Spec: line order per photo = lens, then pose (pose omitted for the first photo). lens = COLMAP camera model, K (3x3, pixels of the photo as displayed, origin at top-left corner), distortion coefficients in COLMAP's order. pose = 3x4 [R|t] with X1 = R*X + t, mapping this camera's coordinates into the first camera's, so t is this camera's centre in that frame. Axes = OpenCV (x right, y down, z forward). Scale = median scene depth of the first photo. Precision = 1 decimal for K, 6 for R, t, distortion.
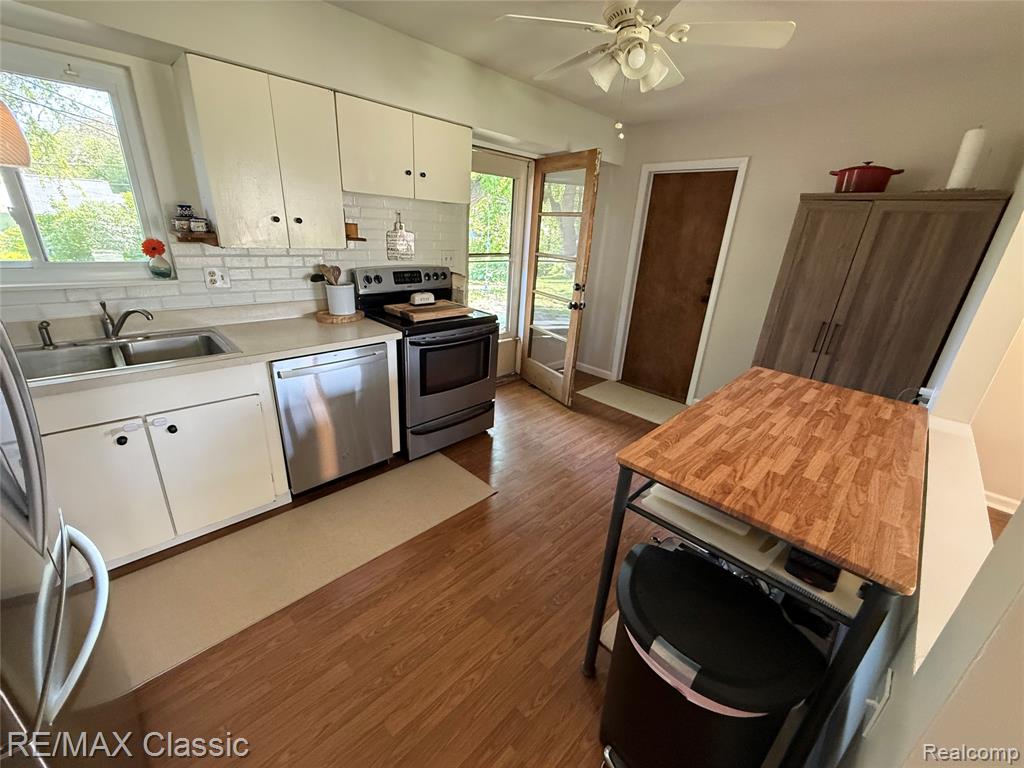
lens RADIAL K [[406.9, 0, 508.0], [0, 406.9, 381.9], [0, 0, 1]] dist [0.000078, -0.000142]
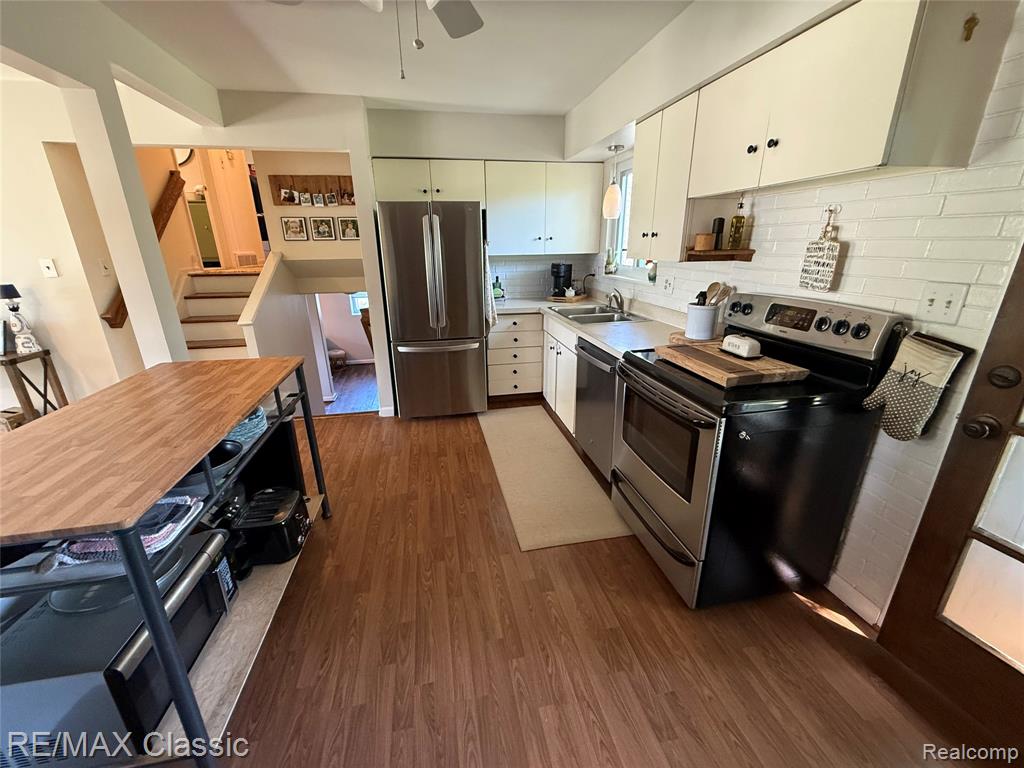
lens RADIAL K [[406.9, 0, 508.0], [0, 406.9, 381.9], [0, 0, 1]] dist [0.000078, -0.000142]
pose [[-0.548876, 0.223126, -0.805574, 0.854525], [-0.315847, 0.836913, 0.447008, -0.552747], [0.773935, 0.499791, -0.388888, 1.694671]]
